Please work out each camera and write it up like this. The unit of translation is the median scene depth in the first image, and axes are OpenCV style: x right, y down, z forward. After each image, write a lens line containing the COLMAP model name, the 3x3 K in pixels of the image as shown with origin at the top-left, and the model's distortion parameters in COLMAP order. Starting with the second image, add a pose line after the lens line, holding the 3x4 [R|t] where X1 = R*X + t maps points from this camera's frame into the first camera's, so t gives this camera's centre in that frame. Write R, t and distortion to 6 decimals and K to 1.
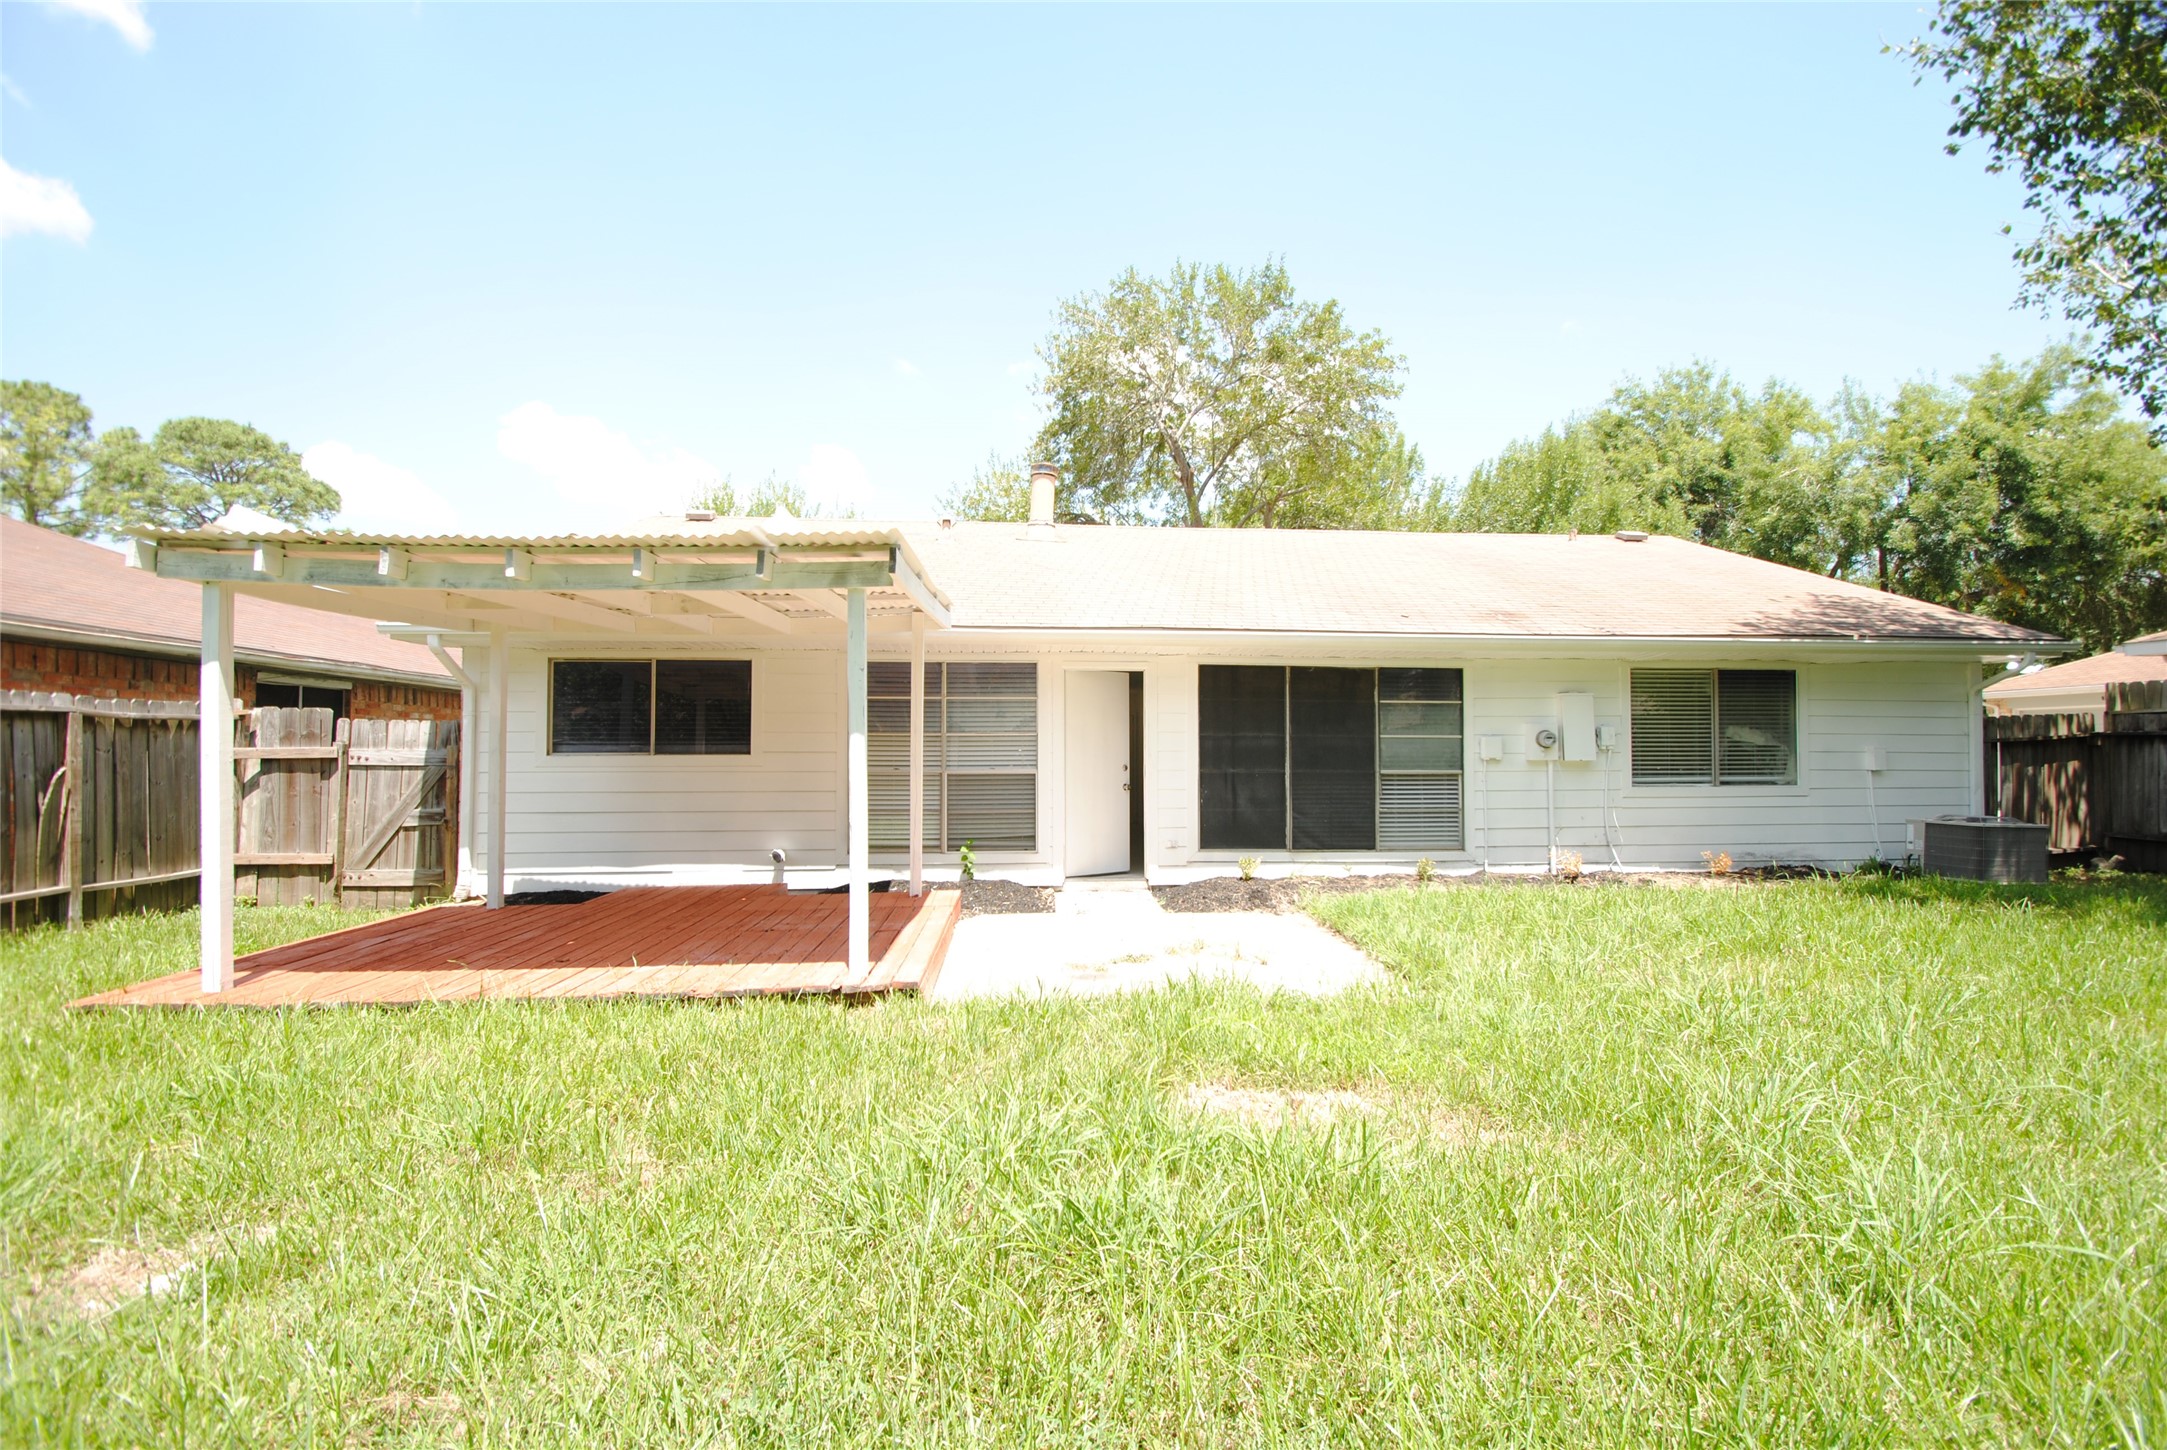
lens RADIAL K [[949.0, 0, 1098.2], [0, 949.0, 729.8], [0, 0, 1]] dist [0.009646, -0.012366]
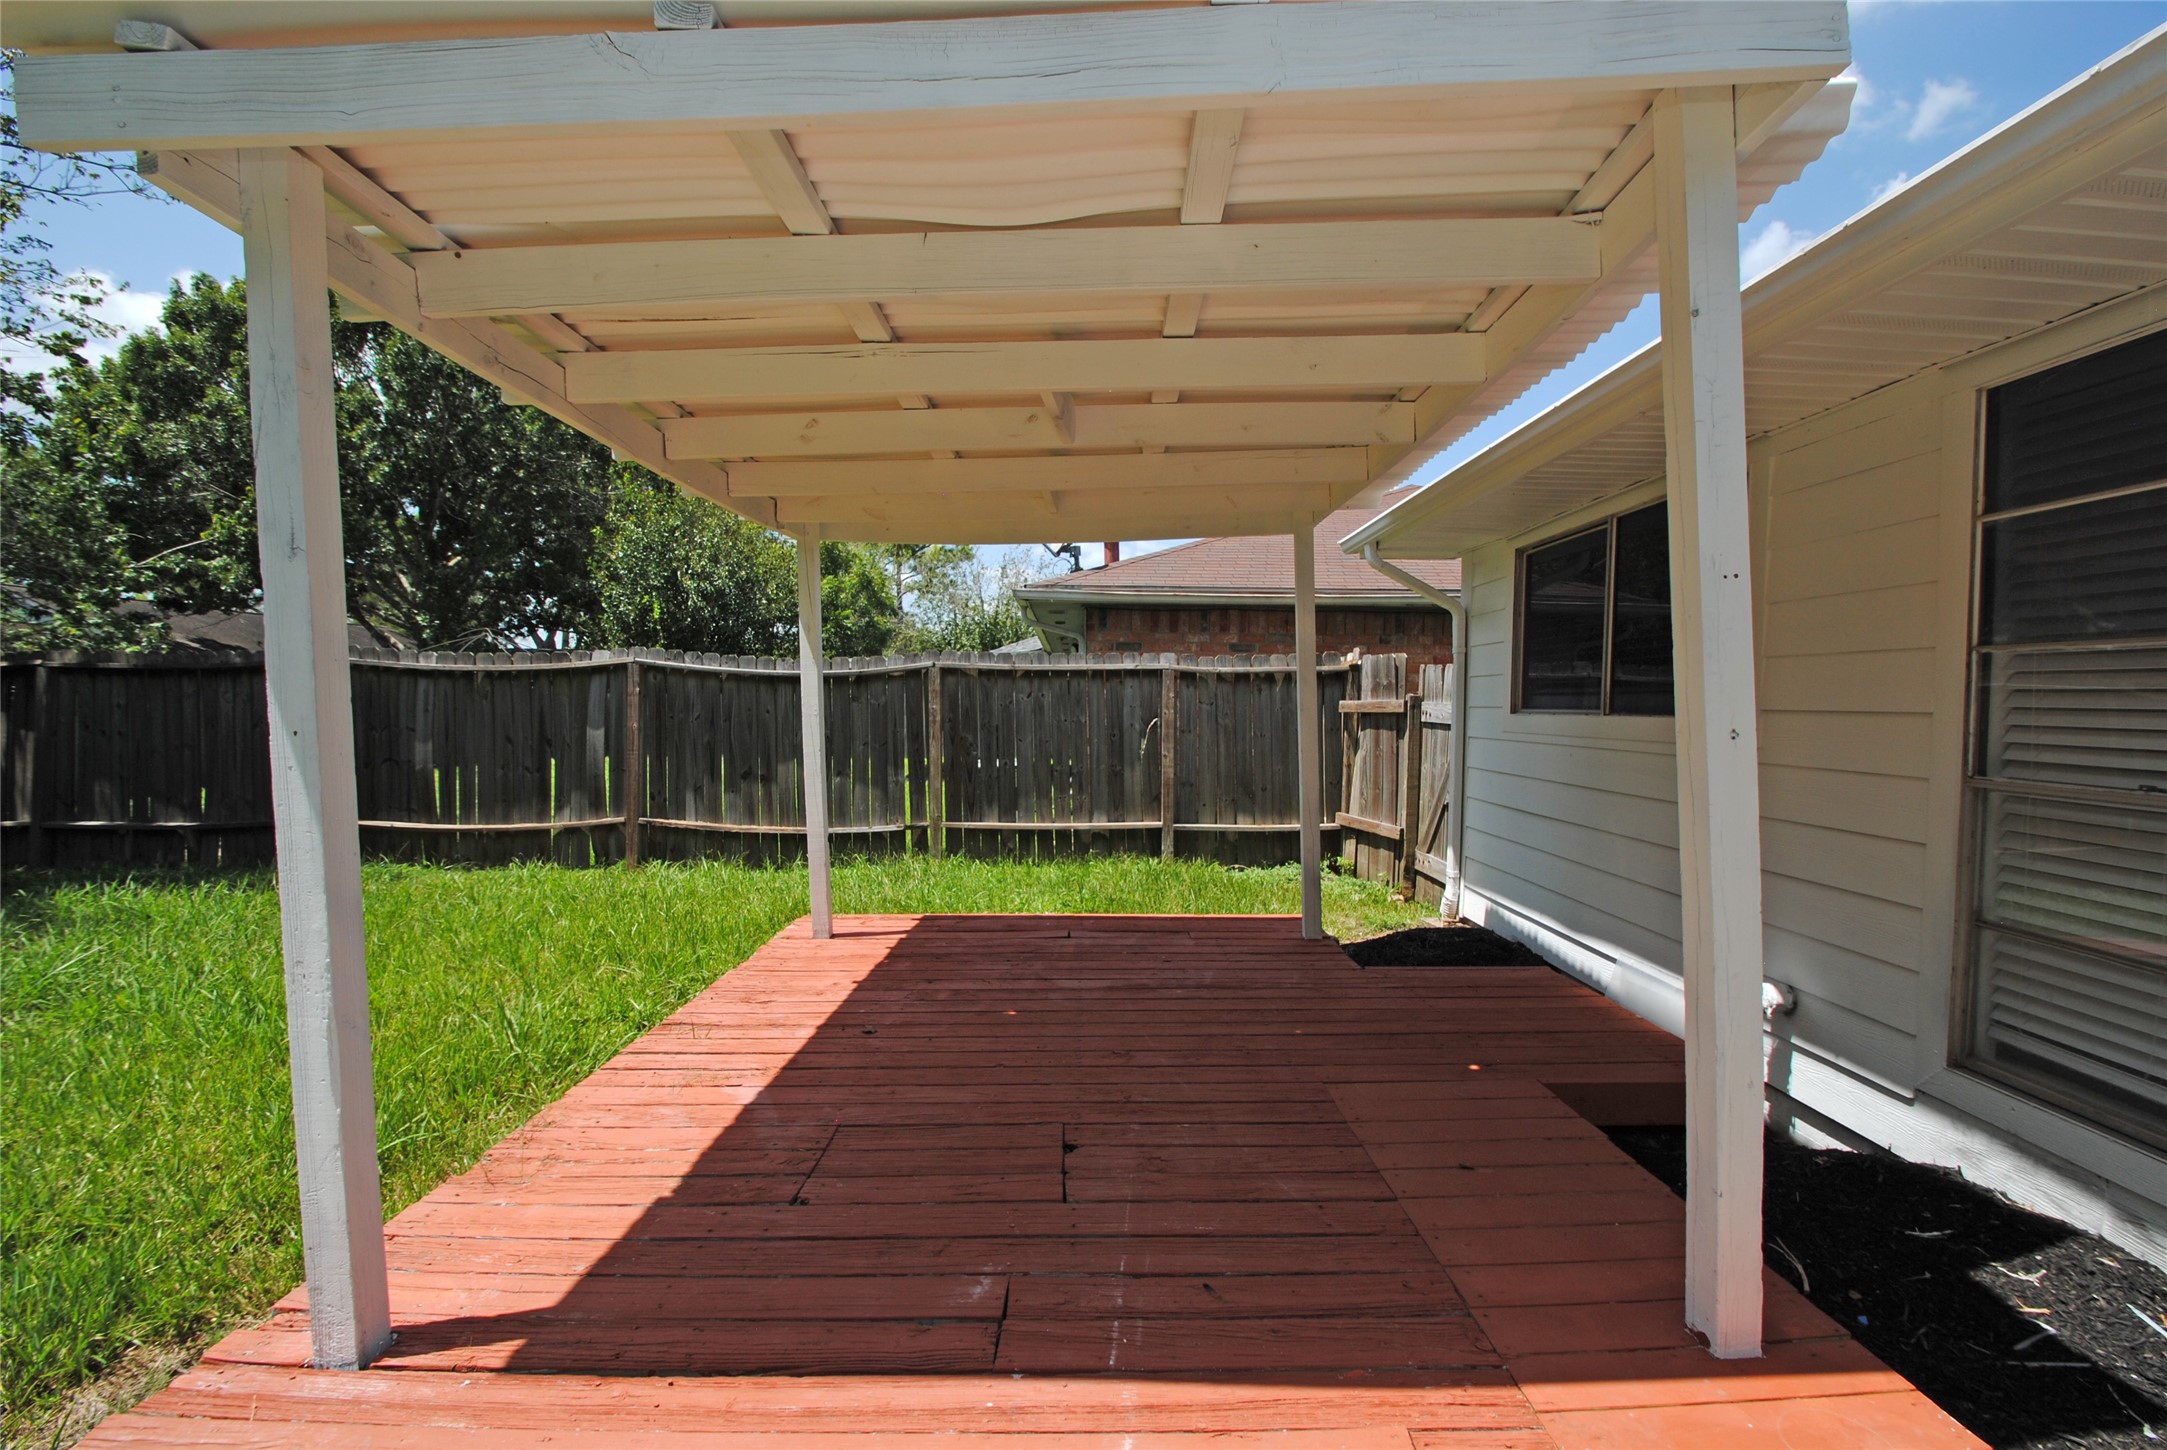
lens RADIAL K [[951.8, 0, 1097.0], [0, 951.8, 729.7], [0, 0, 1]] dist [0.009226, -0.011765]
pose [[-0.037438, 0.035954, -0.998652, 0.042850], [0.018606, 0.999204, 0.035276, 0.008375], [0.999126, -0.017260, -0.038077, 0.721612]]
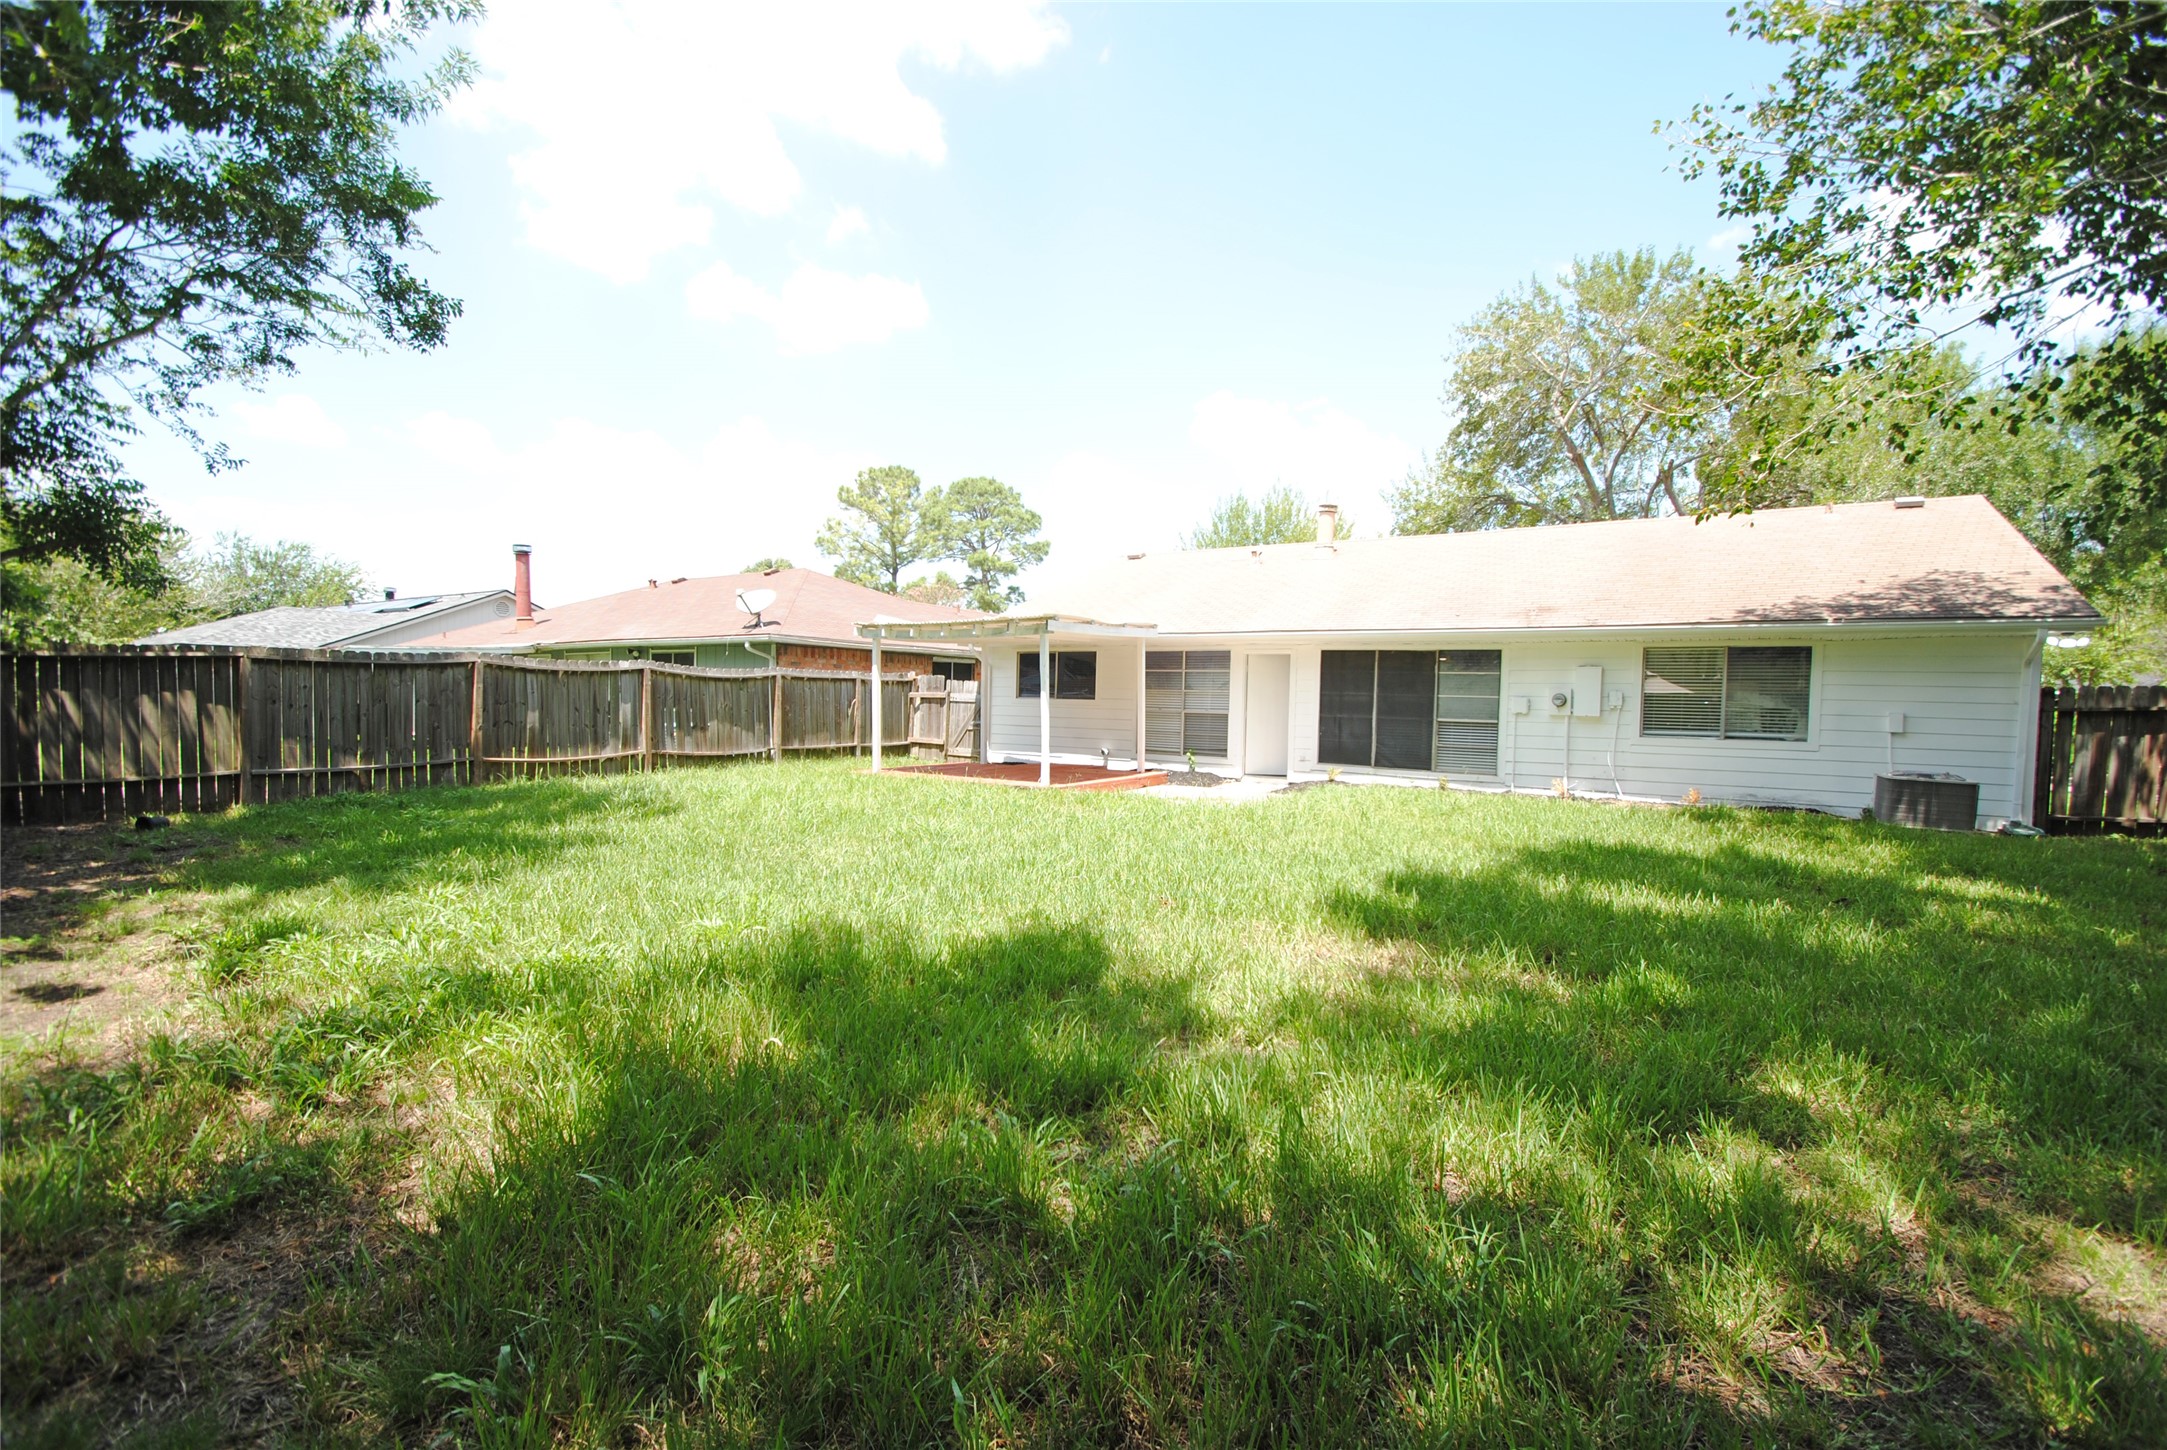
lens RADIAL K [[951.8, 0, 1097.0], [0, 951.8, 729.7], [0, 0, 1]] dist [0.009226, -0.011765]
pose [[0.792836, 0.038501, -0.608218, 0.815834], [-0.007174, 0.998523, 0.053856, -0.017545], [0.609393, -0.038335, 0.791941, -0.542038]]
